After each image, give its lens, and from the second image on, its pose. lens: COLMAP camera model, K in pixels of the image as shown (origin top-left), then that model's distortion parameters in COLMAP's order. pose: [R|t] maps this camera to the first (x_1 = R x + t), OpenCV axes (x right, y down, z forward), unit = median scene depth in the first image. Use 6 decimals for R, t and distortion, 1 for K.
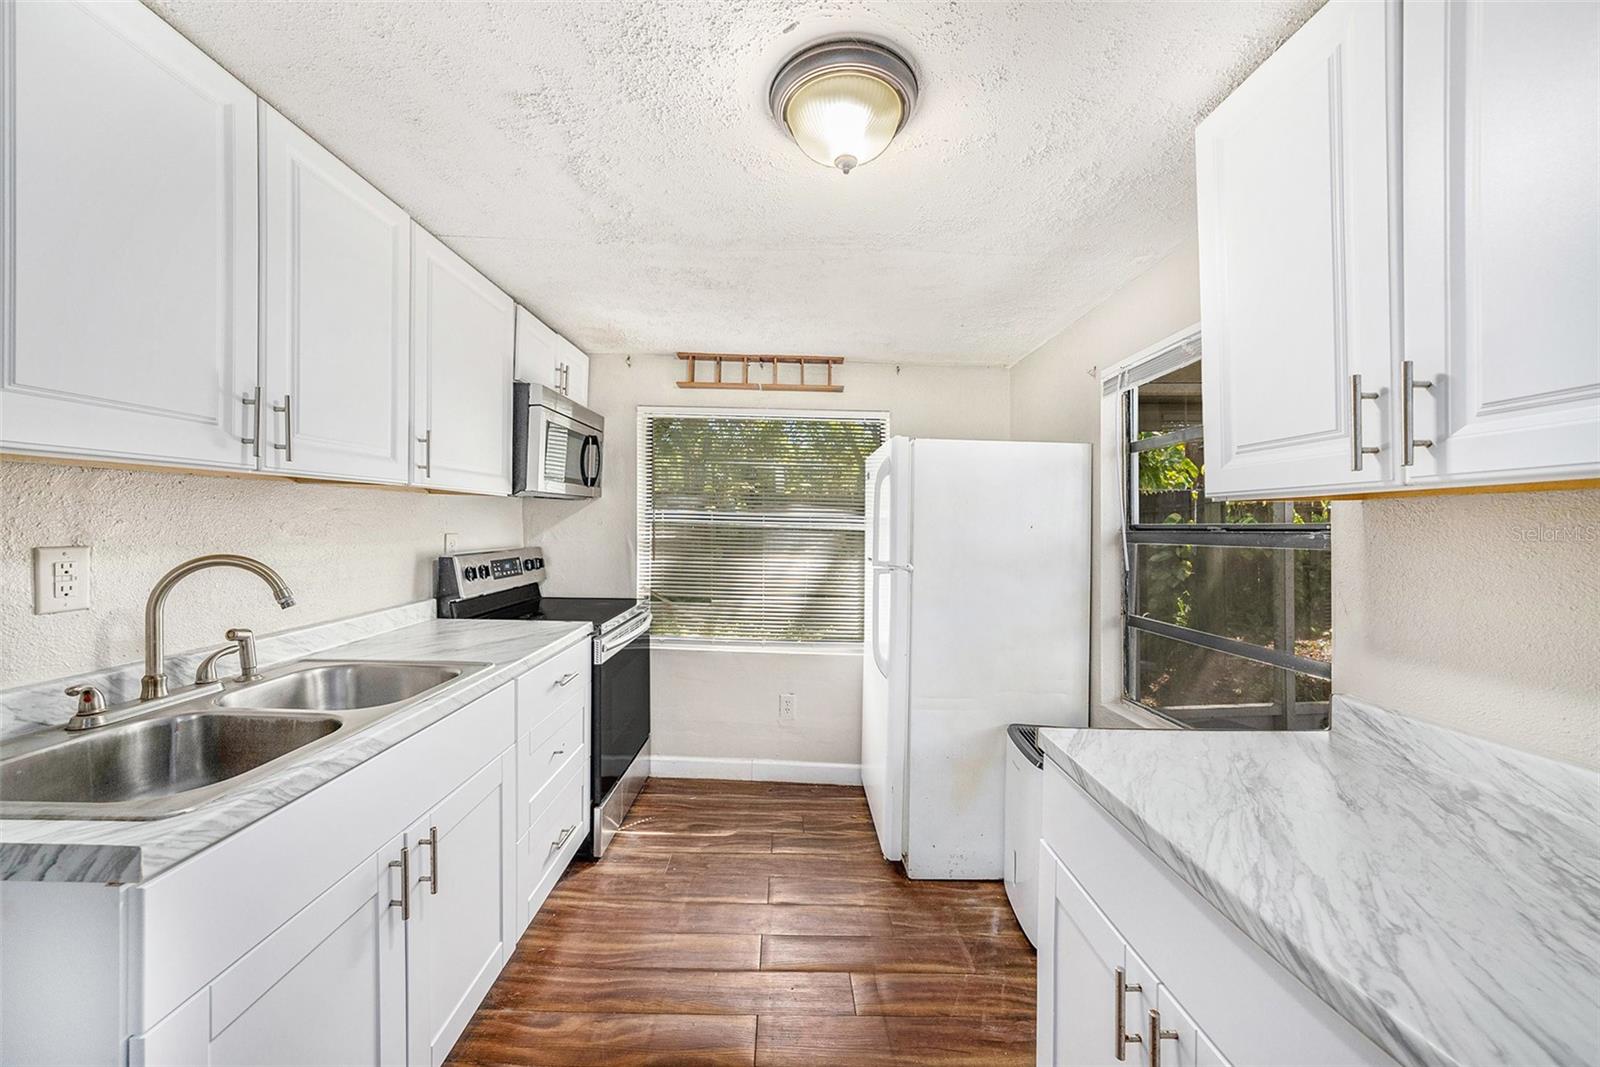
lens RADIAL K [[565.9, 0, 797.7], [0, 565.9, 531.3], [0, 0, 1]] dist [-0.007467, 0.001379]
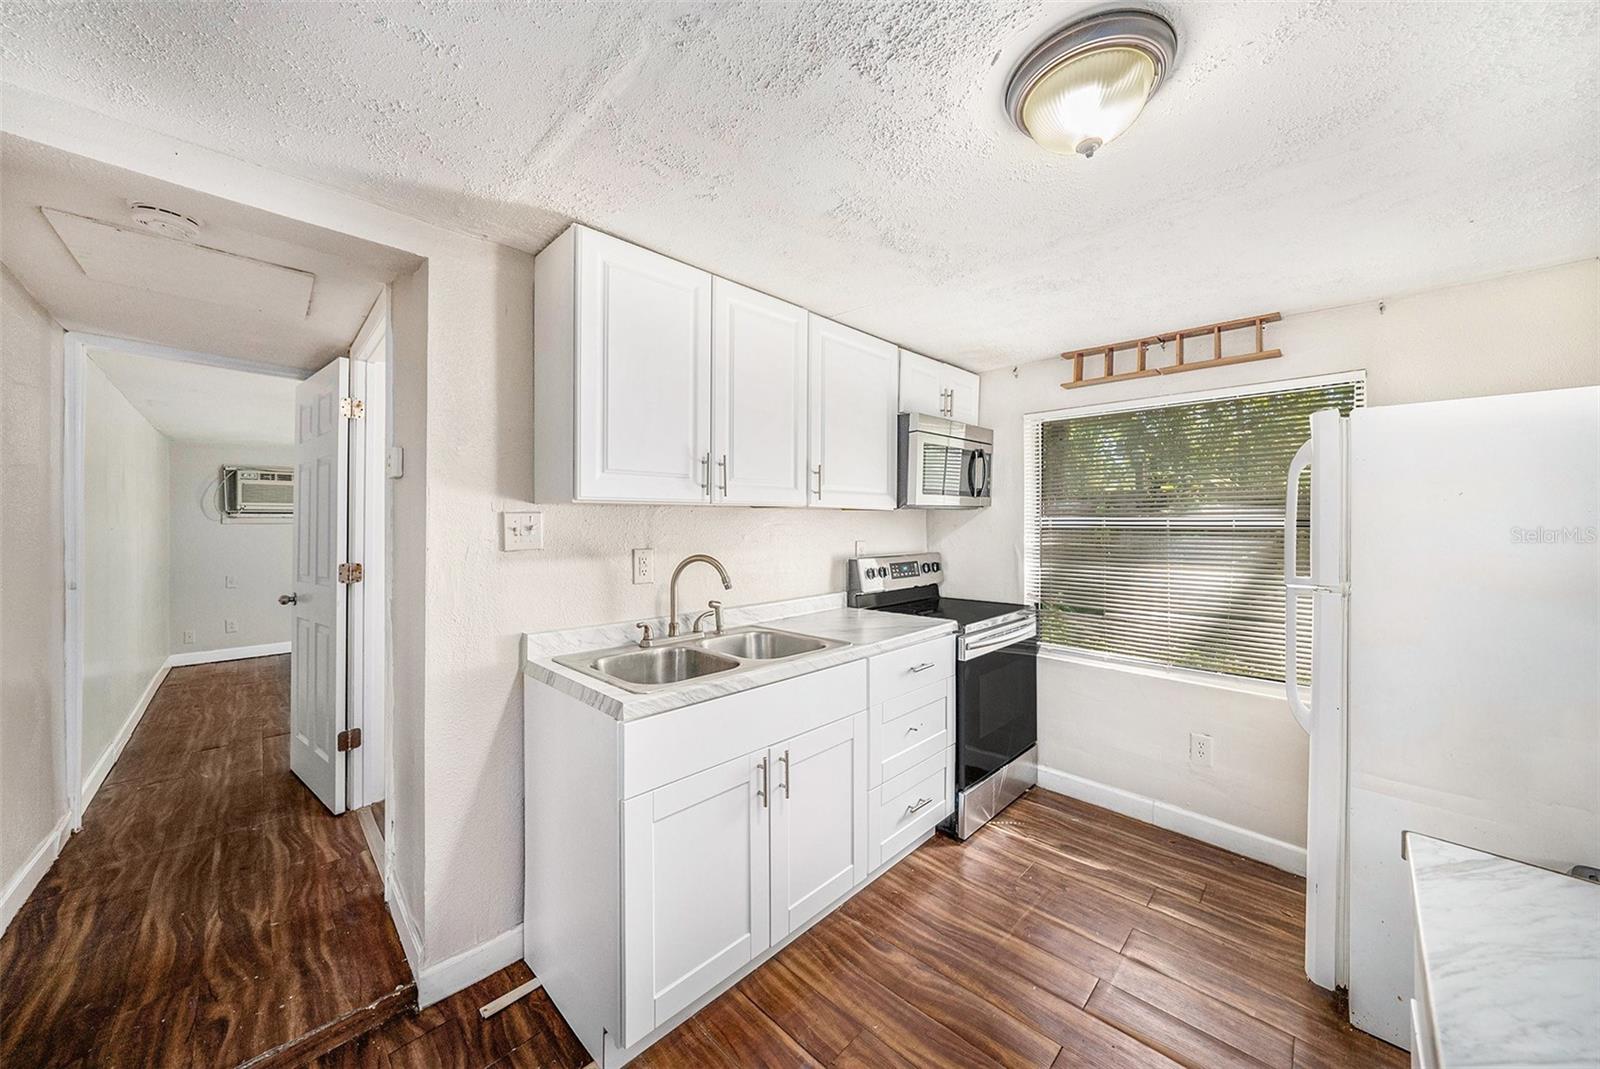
lens RADIAL K [[565.9, 0, 811.0], [0, 565.9, 527.8], [0, 0, 1]] dist [-0.007467, 0.001379]
pose [[0.724855, -0.017501, -0.688679, 0.199535], [0.005603, 0.999794, -0.019510, -0.002045], [0.688878, 0.010283, 0.724804, 0.005952]]
